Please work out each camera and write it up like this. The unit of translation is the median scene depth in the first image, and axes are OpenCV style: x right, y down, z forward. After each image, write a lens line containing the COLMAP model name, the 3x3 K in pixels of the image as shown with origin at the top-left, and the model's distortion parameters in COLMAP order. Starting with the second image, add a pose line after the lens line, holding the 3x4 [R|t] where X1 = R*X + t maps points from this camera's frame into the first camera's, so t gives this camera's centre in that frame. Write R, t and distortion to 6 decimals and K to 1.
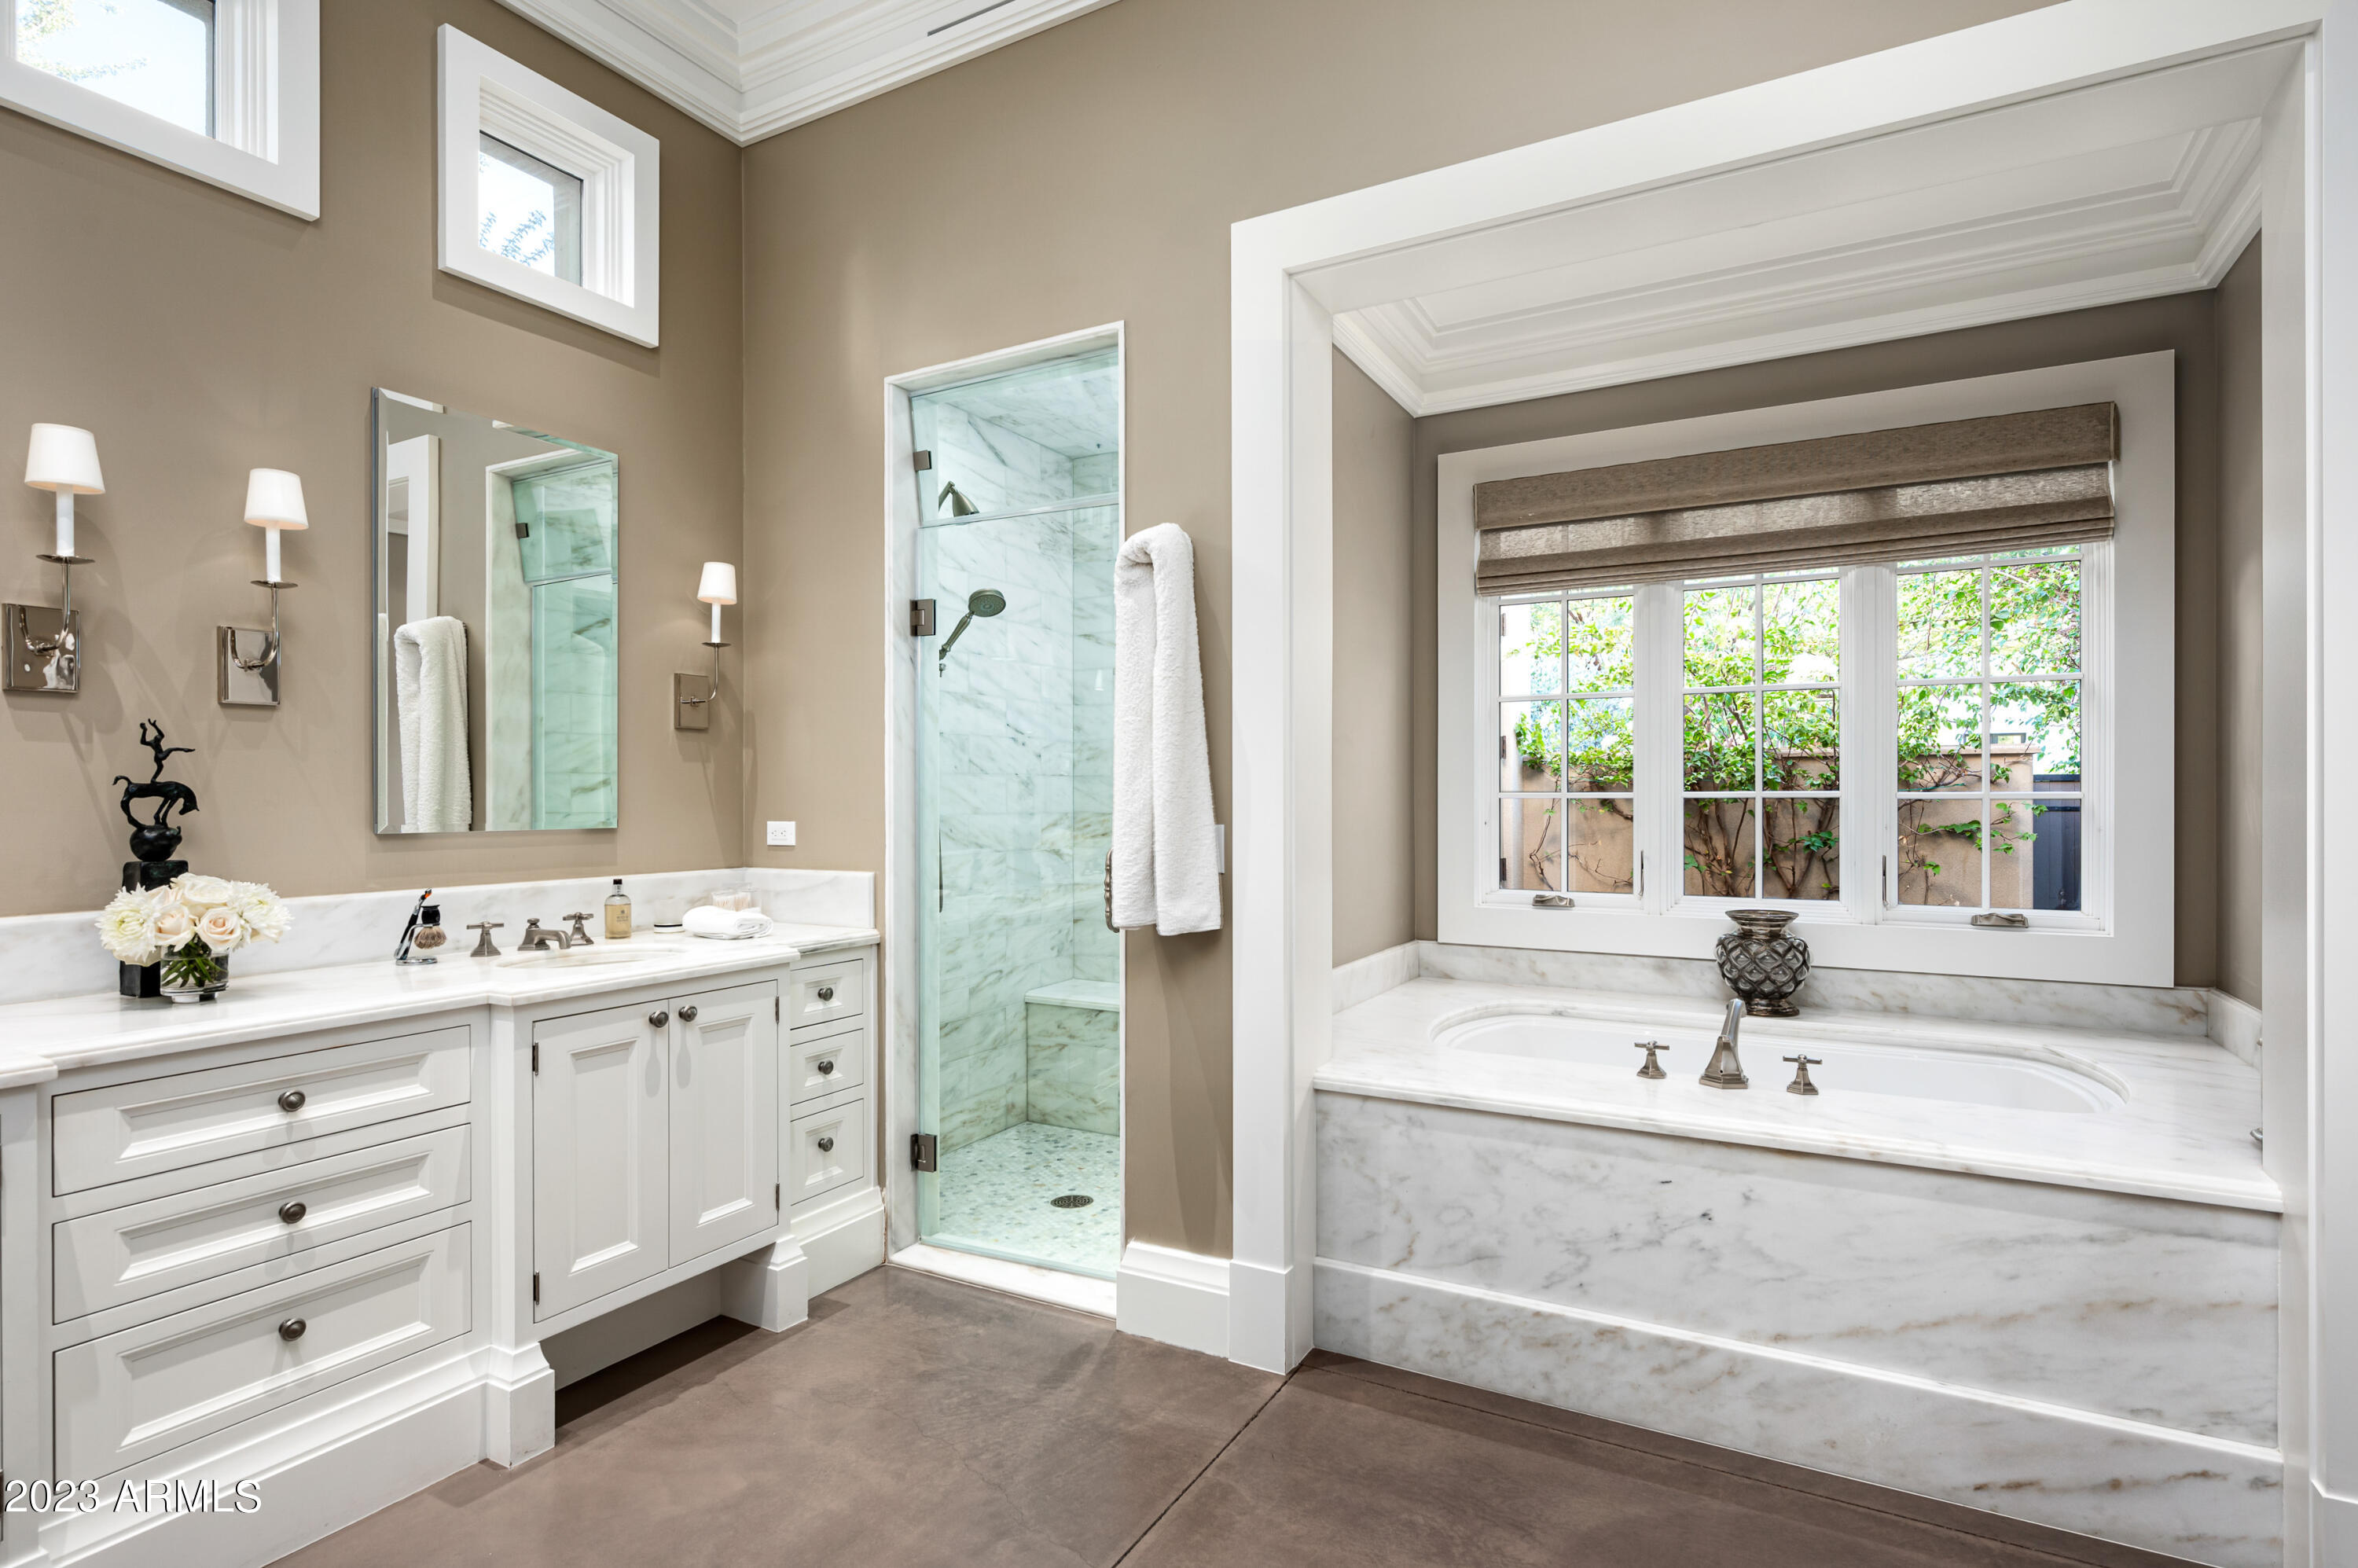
lens RADIAL K [[1171.3, 0, 1180.8], [0, 1171.3, 794.5], [0, 0, 1]] dist [-0.000228, -0.000089]
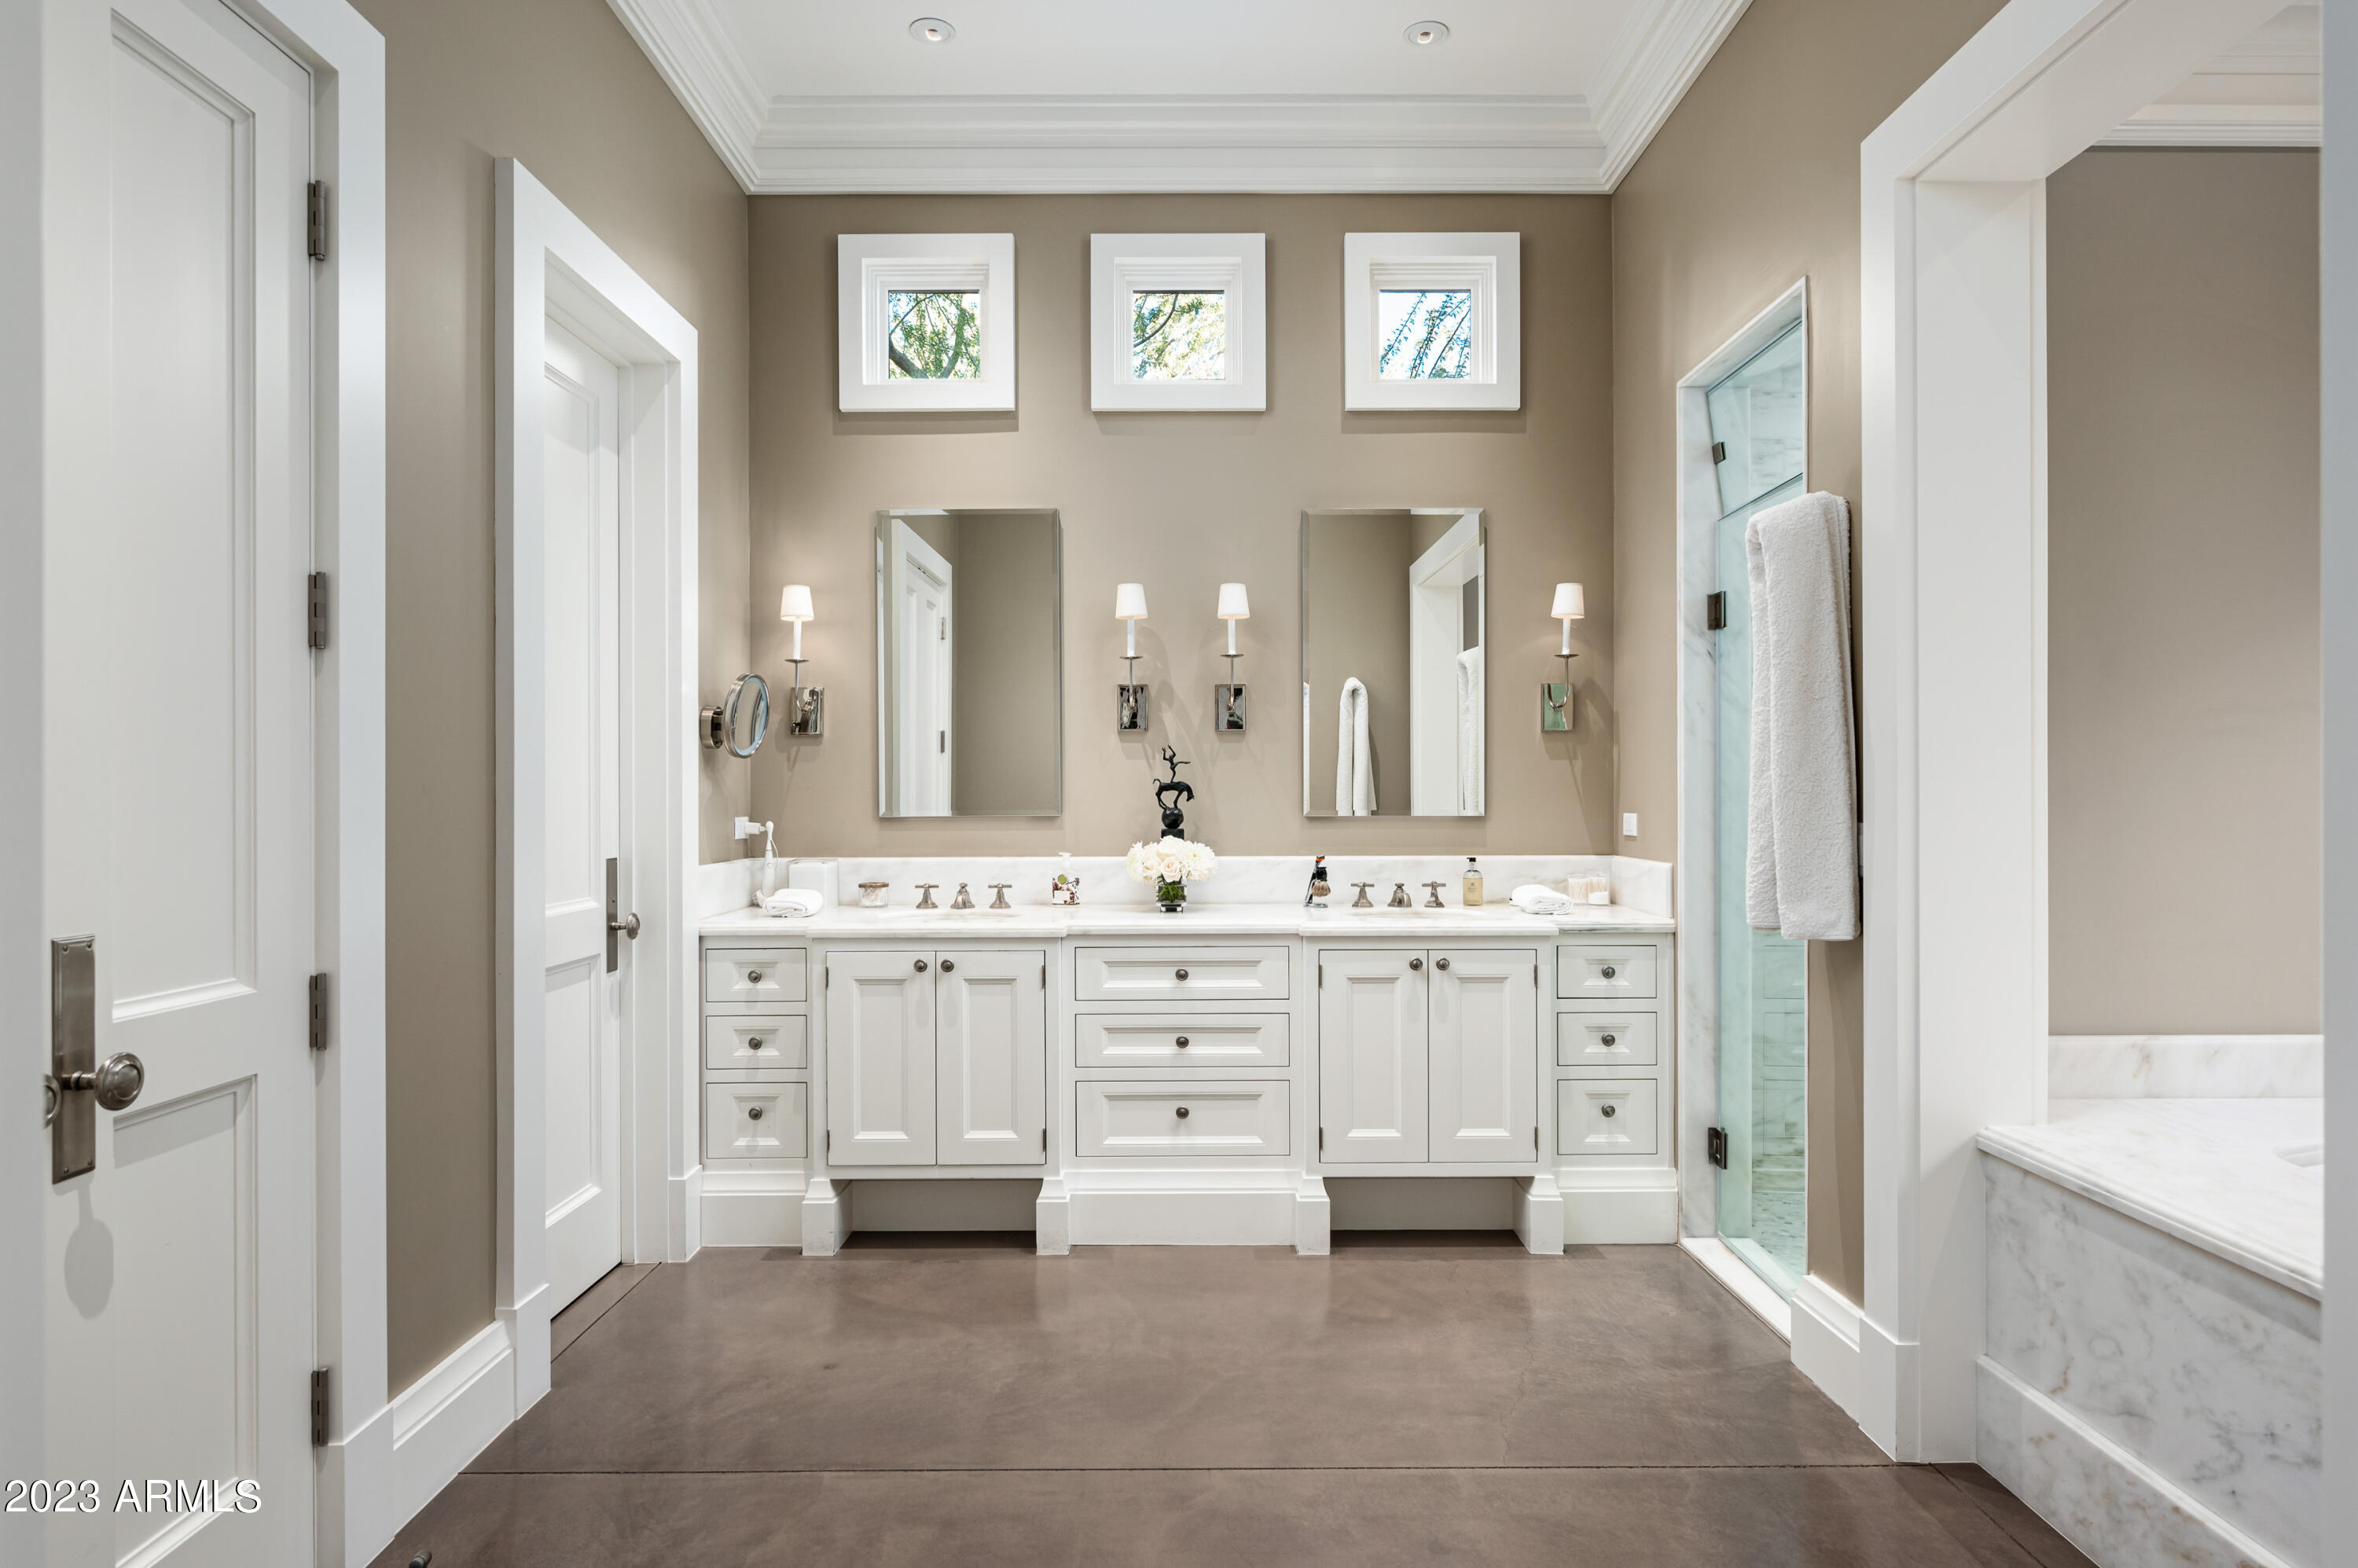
lens RADIAL K [[1332.1, 0, 1179.0], [0, 1332.1, 784.0], [0, 0, 1]] dist [0.000703, 0.000888]
pose [[0.485536, -0.003388, -0.874210, 0.686013], [0.002916, 0.999993, -0.002257, -0.002841], [0.874212, -0.001454, 0.485542, 0.062046]]
